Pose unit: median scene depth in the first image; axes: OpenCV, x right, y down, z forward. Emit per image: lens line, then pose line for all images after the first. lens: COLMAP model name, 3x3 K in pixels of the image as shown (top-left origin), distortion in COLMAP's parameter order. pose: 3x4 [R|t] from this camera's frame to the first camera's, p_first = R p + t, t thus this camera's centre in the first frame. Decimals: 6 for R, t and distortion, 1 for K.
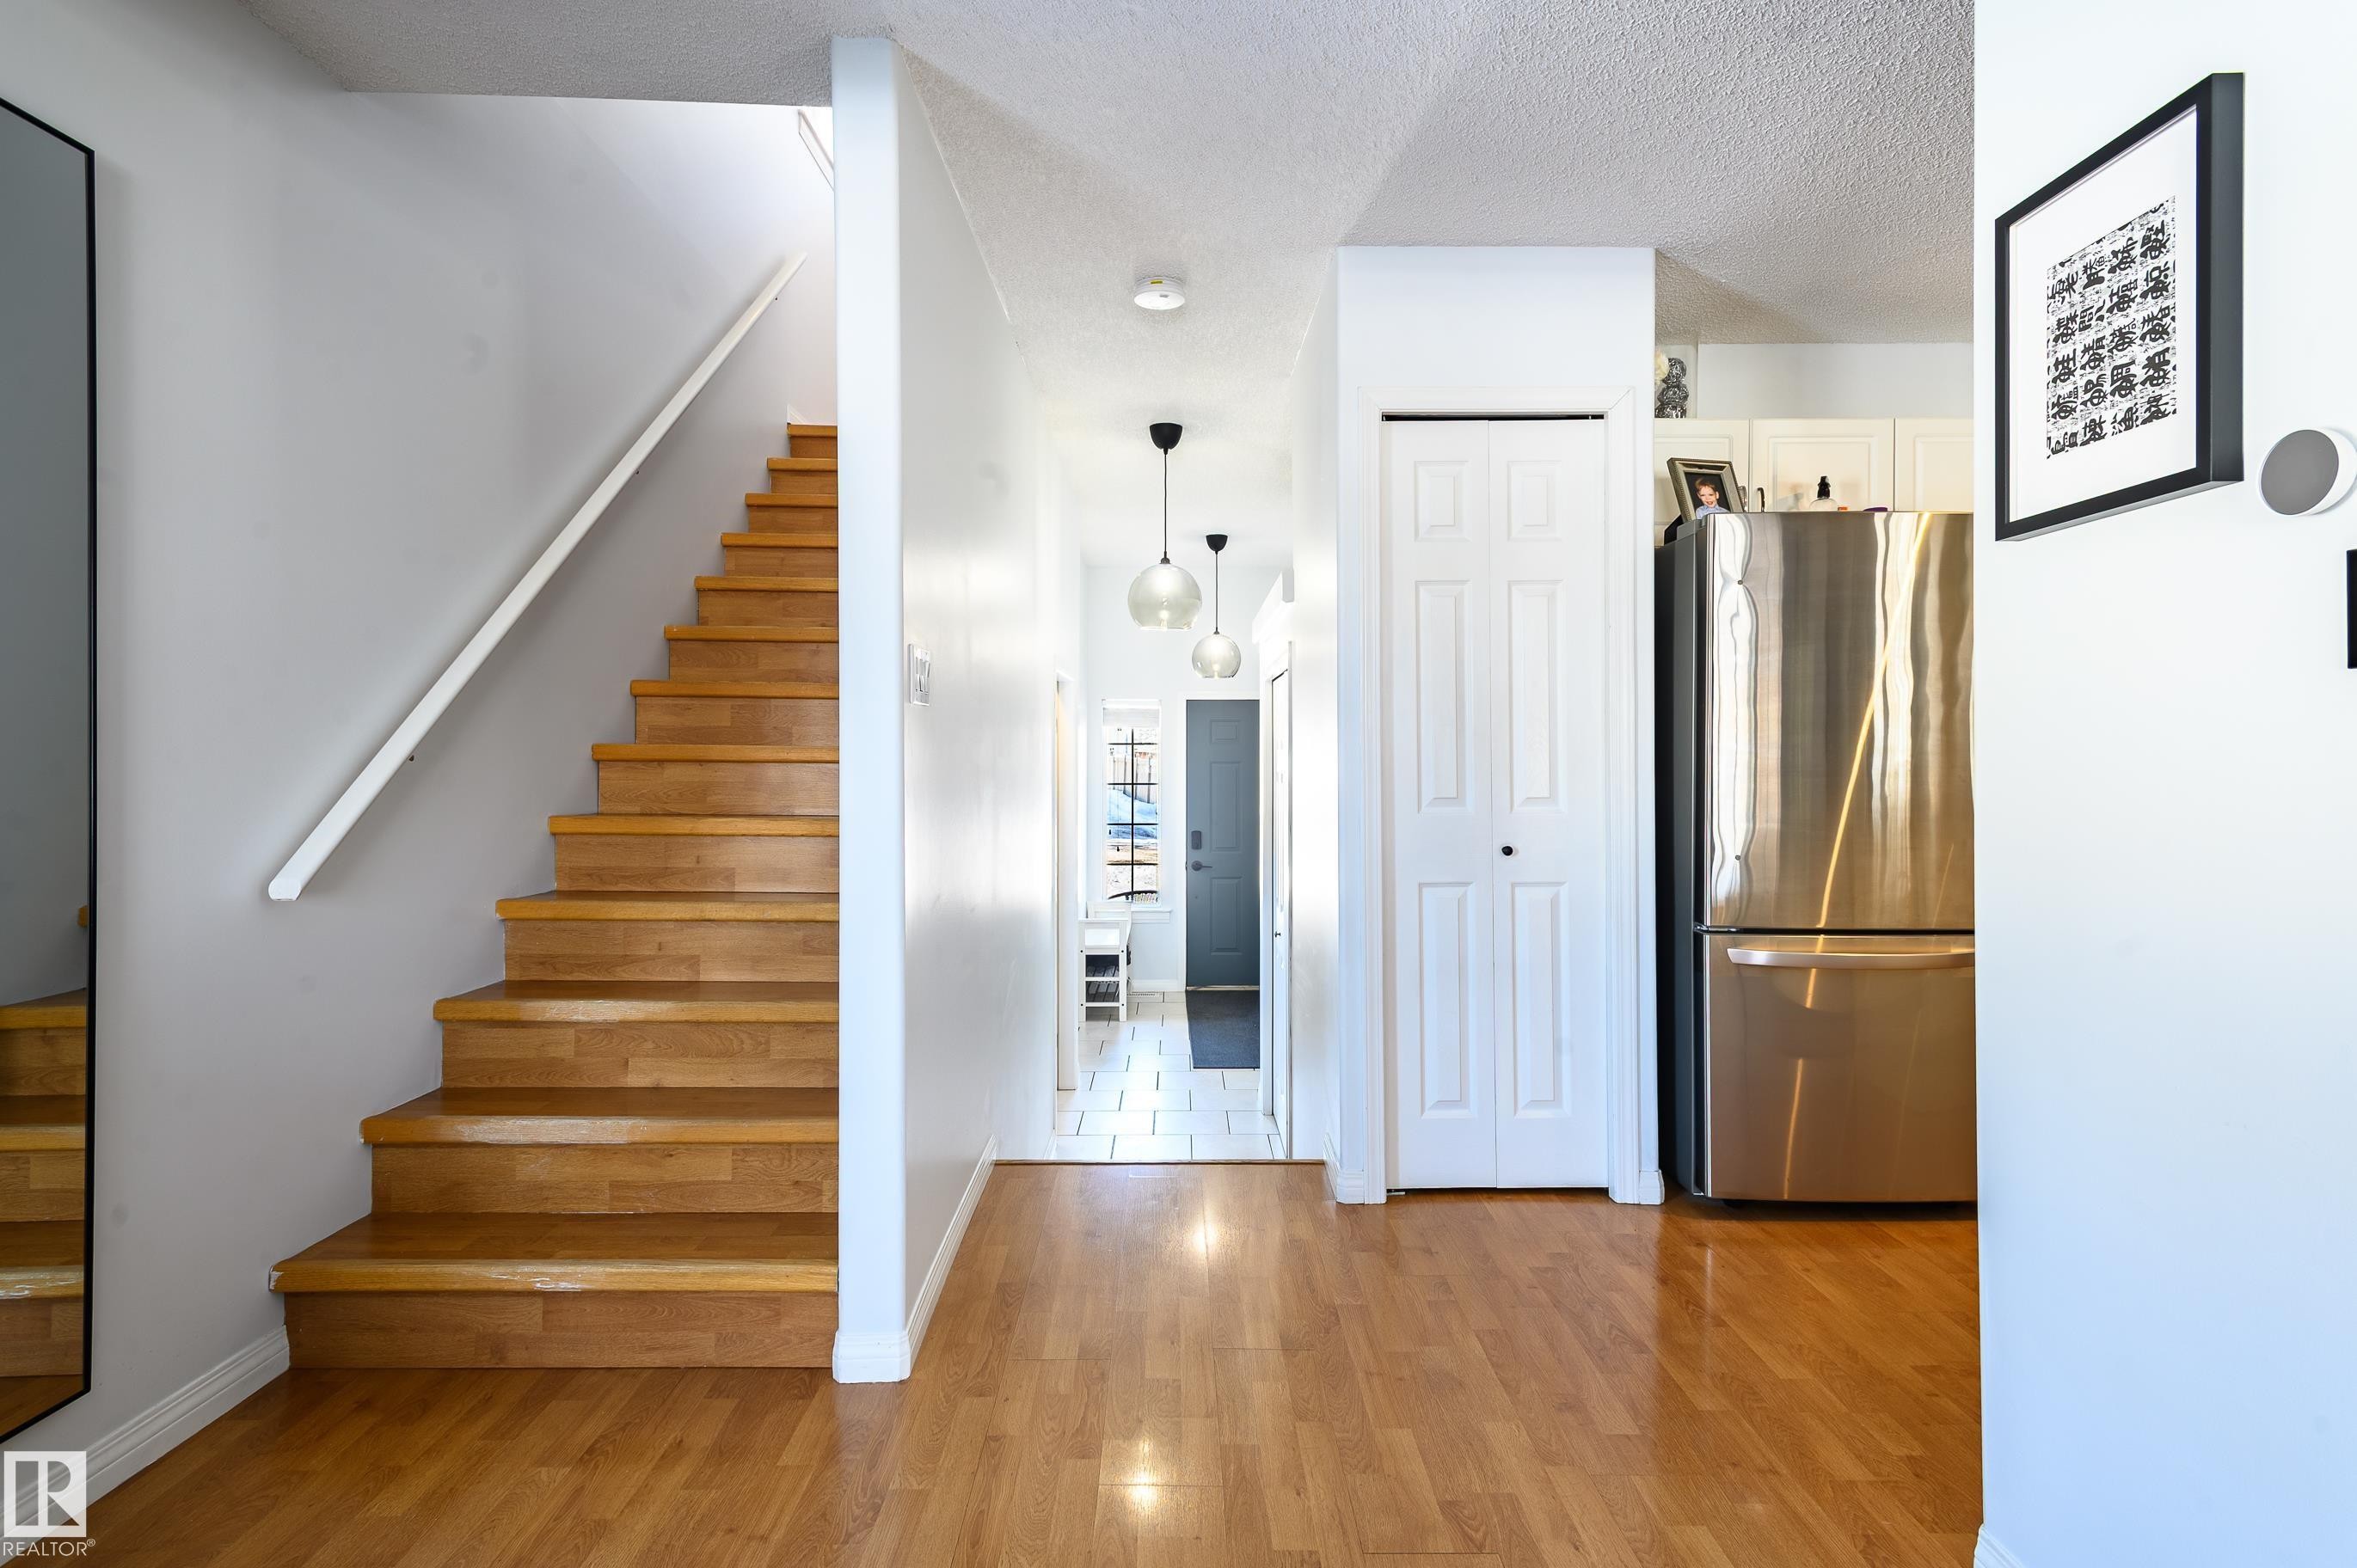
lens RADIAL K [[1157.8, 0, 1182.4], [0, 1157.8, 757.7], [0, 0, 1]] dist [0.021437, -0.000550]
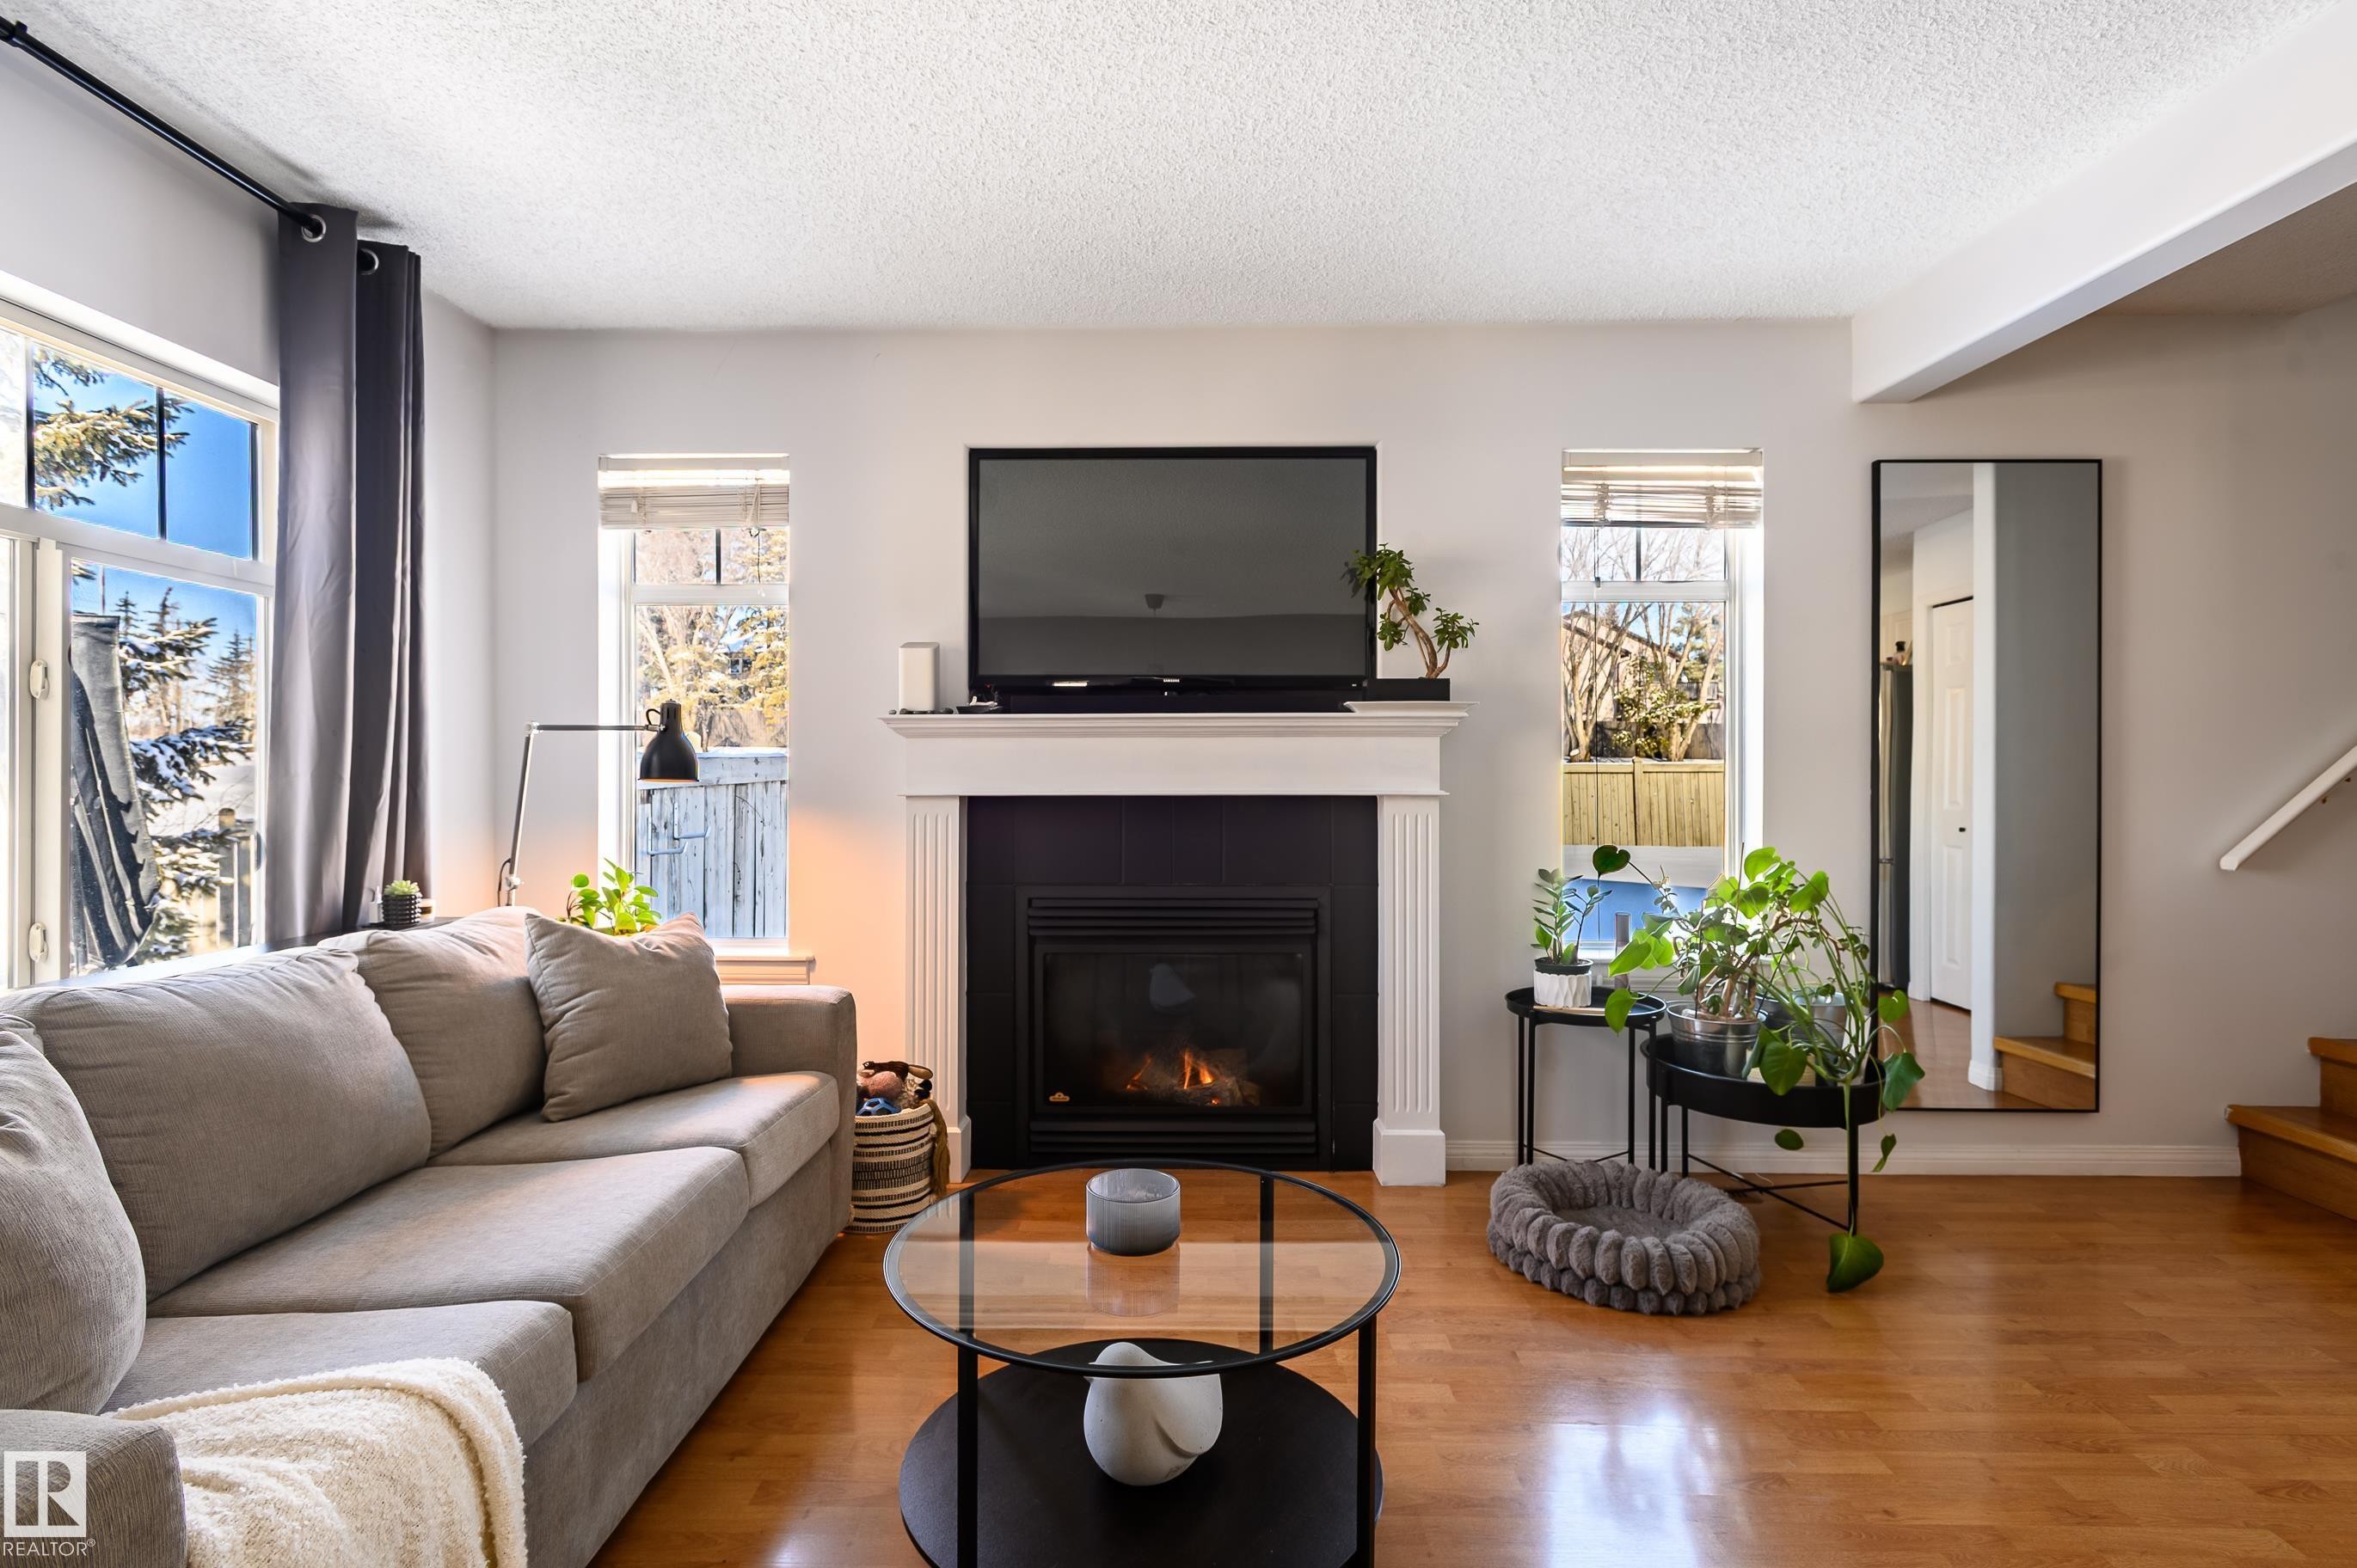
lens RADIAL K [[1173.9, 0, 1165.9], [0, 1173.9, 778.8], [0, 0, 1]] dist [0.002630, -0.001227]
pose [[-0.032520, 0.000972, -0.999471, 0.752499], [0.006467, 0.999979, 0.000762, -0.011574], [0.999450, -0.006439, -0.032525, -0.323920]]
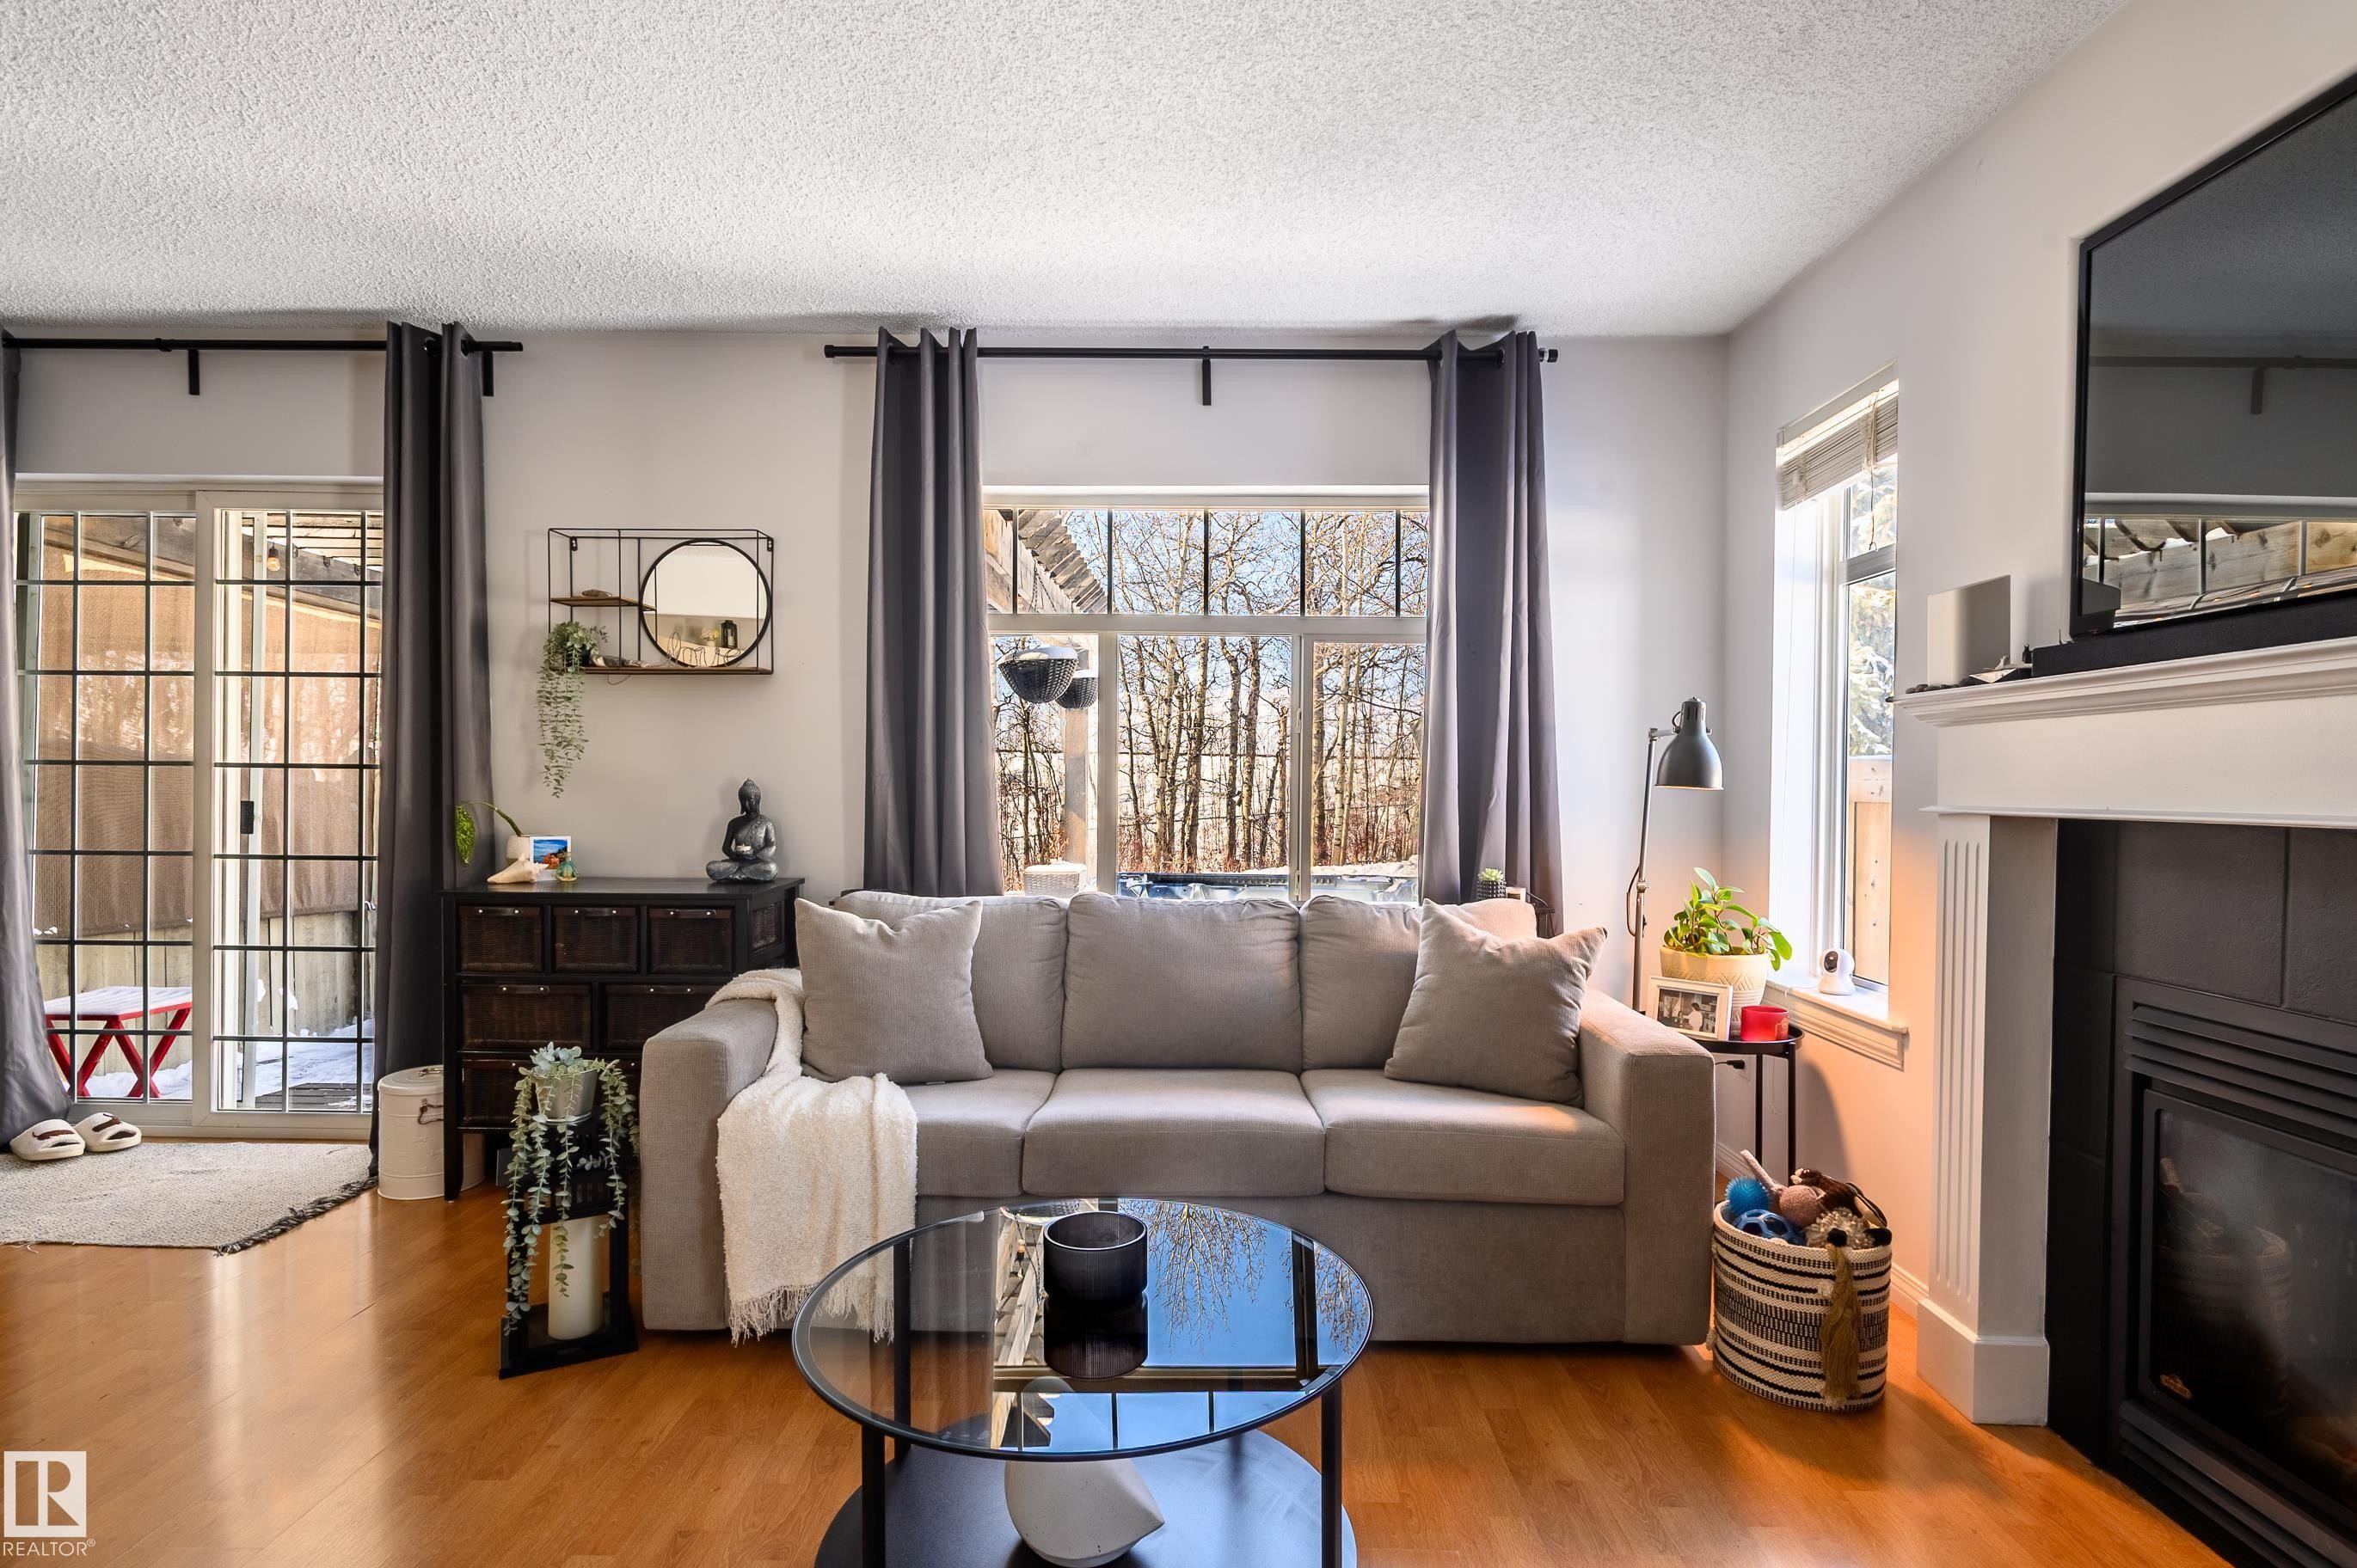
lens RADIAL K [[1213.5, 0, 1178.5], [0, 1213.5, 784.0], [0, 0, 1]] dist [0.001438, -0.000238]
pose [[-0.999641, -0.013519, 0.023146, -0.040036], [-0.013618, 0.999899, -0.004121, -0.002379], [-0.023088, -0.004434, -0.999724, 0.307375]]
